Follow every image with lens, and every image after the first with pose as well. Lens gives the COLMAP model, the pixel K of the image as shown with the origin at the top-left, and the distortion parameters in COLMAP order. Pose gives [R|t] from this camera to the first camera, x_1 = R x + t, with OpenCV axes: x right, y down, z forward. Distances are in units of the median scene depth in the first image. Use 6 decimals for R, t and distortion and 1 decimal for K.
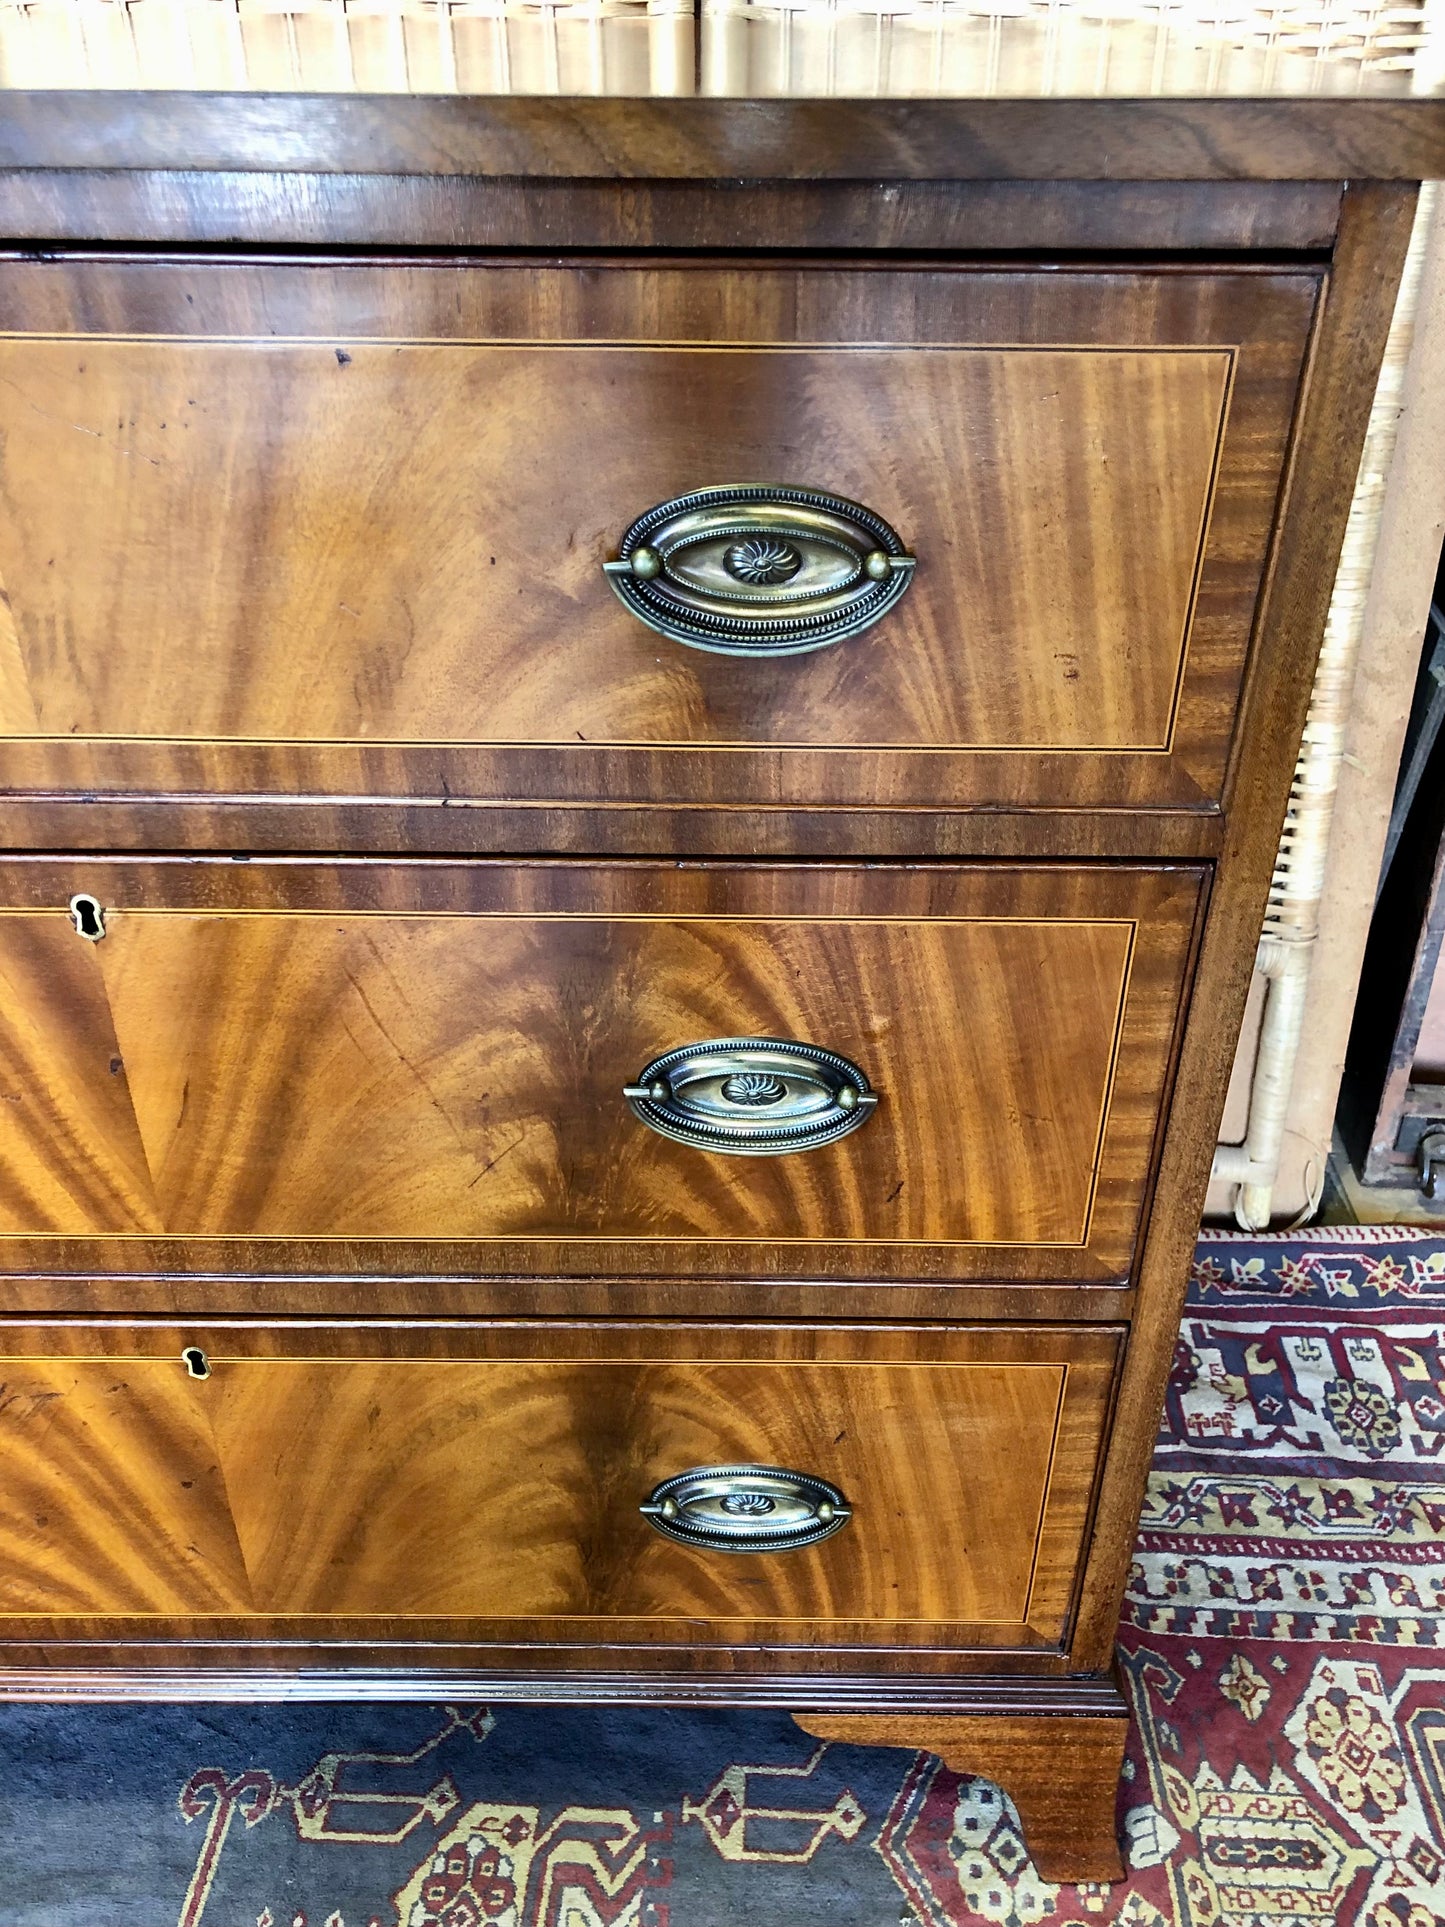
lens RADIAL K [[1591.2, 0, 738.1], [0, 1591.2, 934.5], [0, 0, 1]] dist [0.007620, 0.010281]
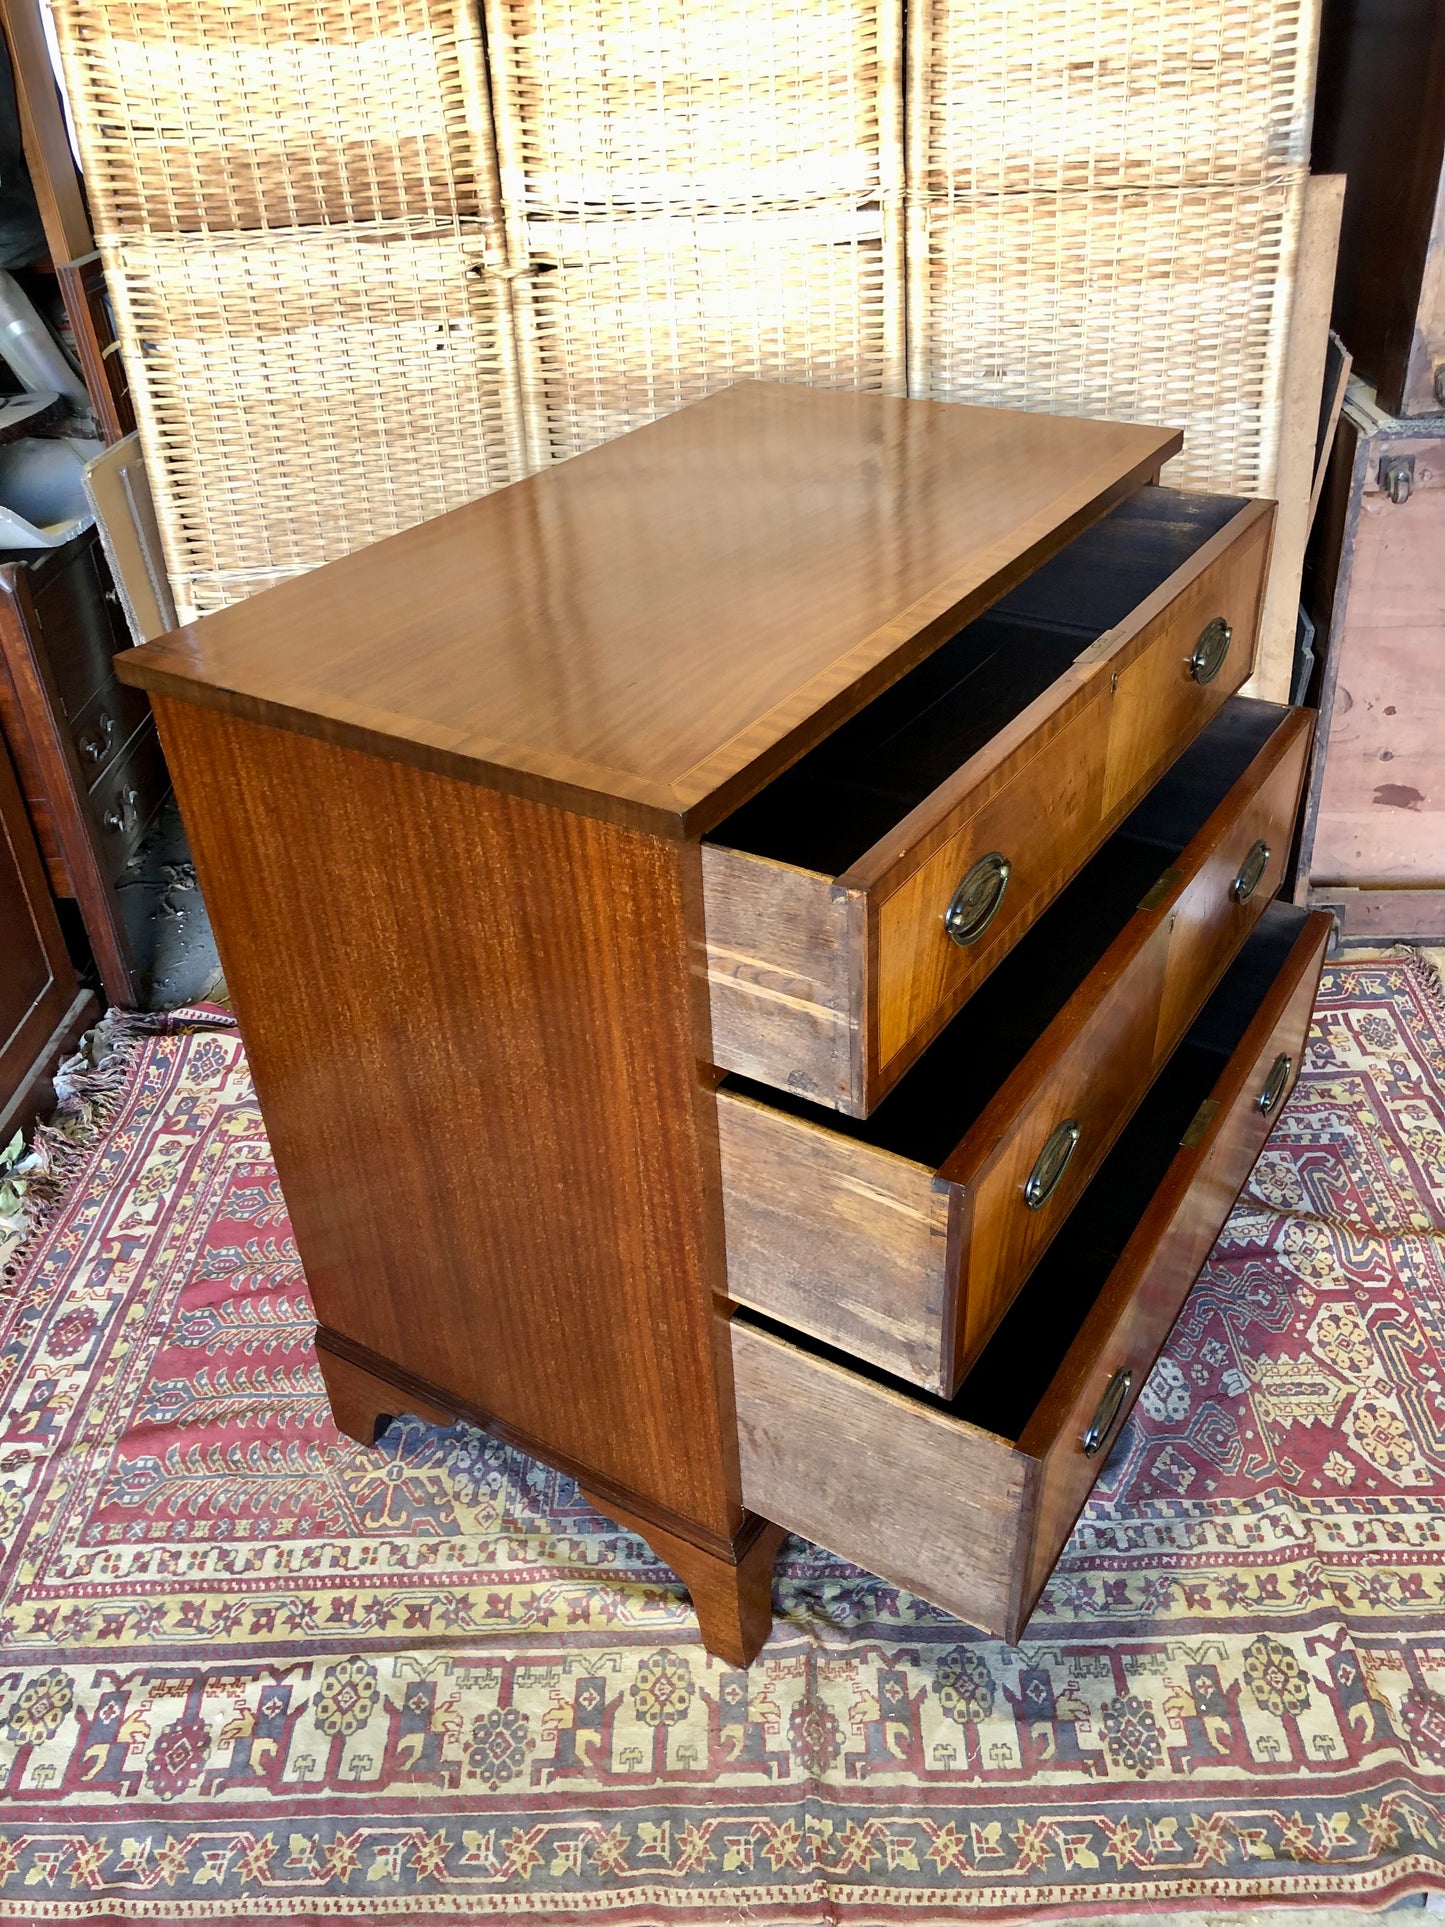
lens RADIAL K [[1591.2, 0, 733.8], [0, 1591.2, 955.3], [0, 0, 1]] dist [0.007620, 0.010281]
pose [[0.997973, -0.063443, 0.004945, -0.325493], [0.063269, 0.997553, 0.029761, 0.120394], [-0.006821, -0.029388, 0.999545, -1.099135]]
